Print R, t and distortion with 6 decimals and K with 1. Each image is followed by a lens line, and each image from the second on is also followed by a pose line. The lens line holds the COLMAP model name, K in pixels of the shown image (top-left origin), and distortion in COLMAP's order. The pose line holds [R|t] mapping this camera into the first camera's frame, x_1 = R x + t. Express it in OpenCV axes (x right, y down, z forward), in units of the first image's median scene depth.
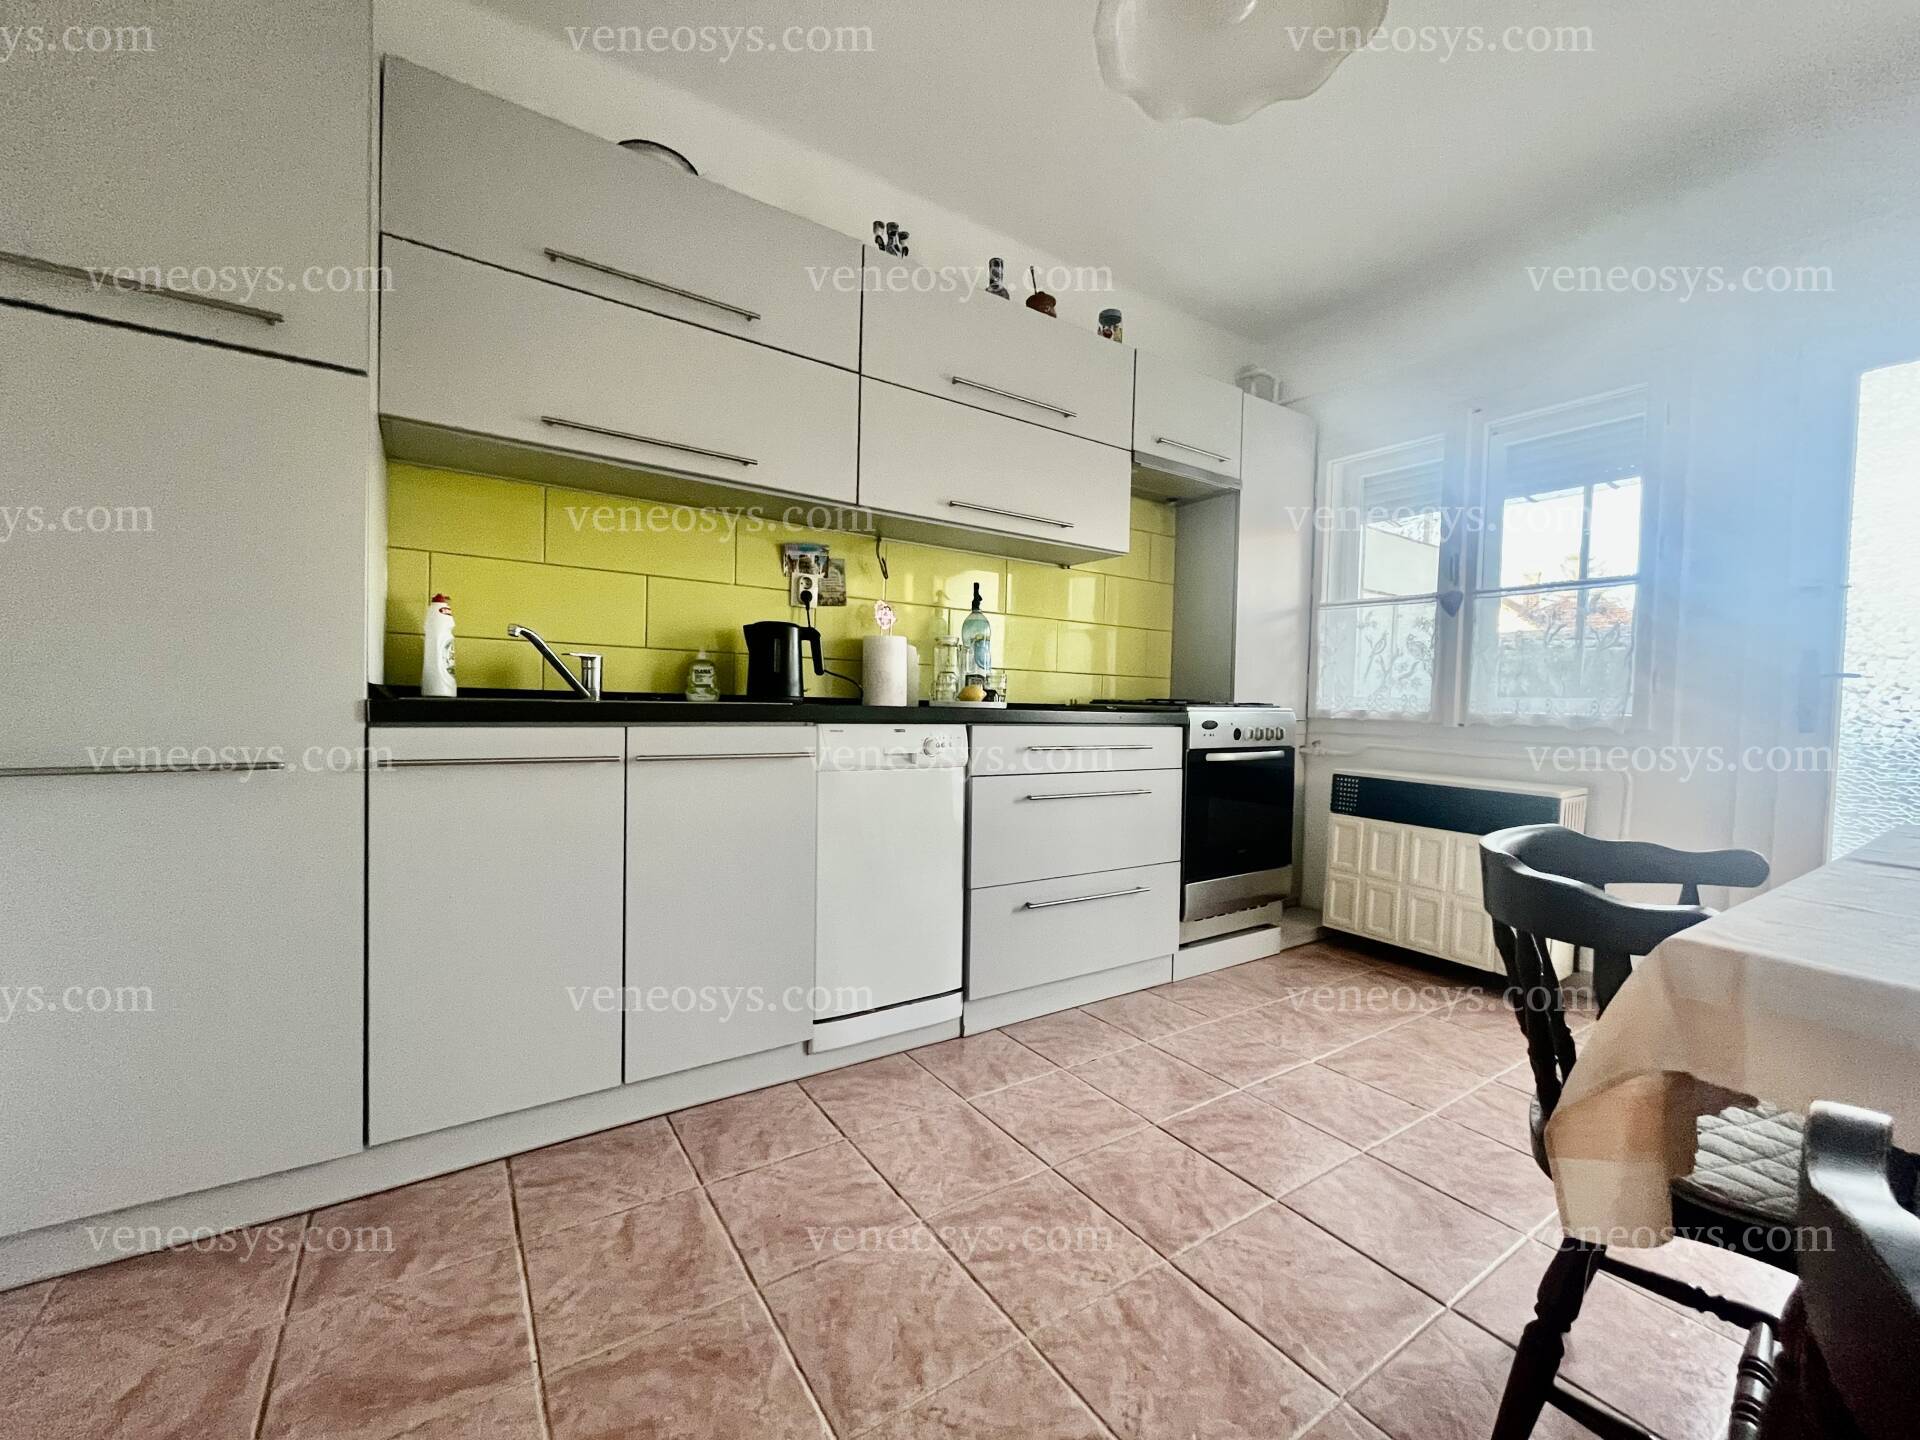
lens RADIAL K [[774.5, 0, 959.1], [0, 774.5, 719.6], [0, 0, 1]] dist [-0.003311, 0.000142]
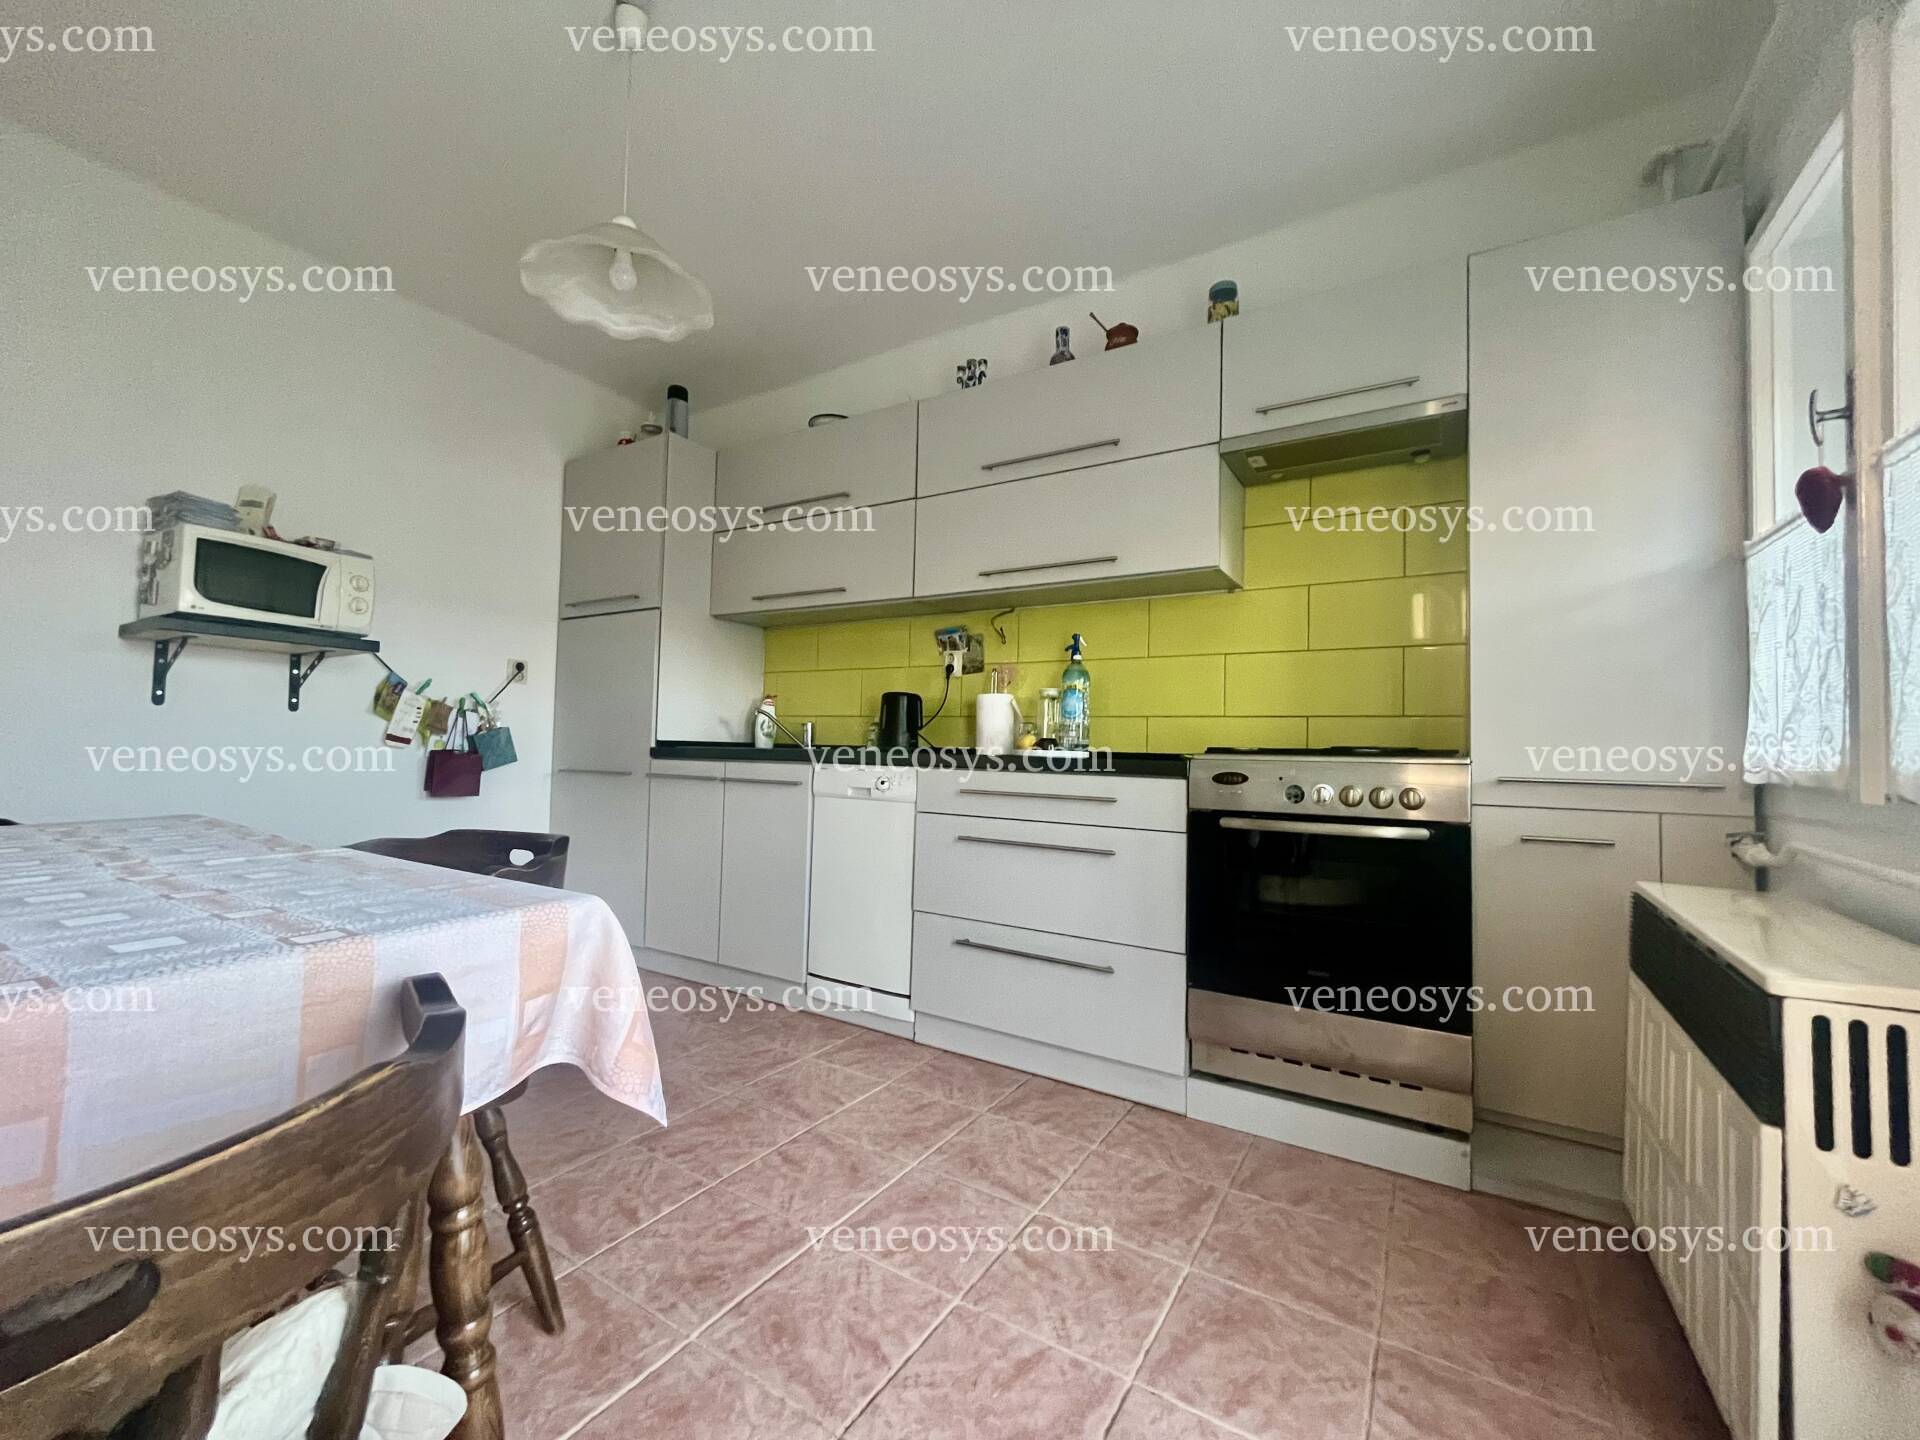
lens RADIAL K [[774.5, 0, 960.6], [0, 774.5, 722.4], [0, 0, 1]] dist [-0.003311, 0.000142]
pose [[0.411597, -0.046027, -0.910203, 0.943445], [-0.036204, 0.997110, -0.066794, 0.012729], [0.910647, 0.060445, 0.408741, 0.490794]]
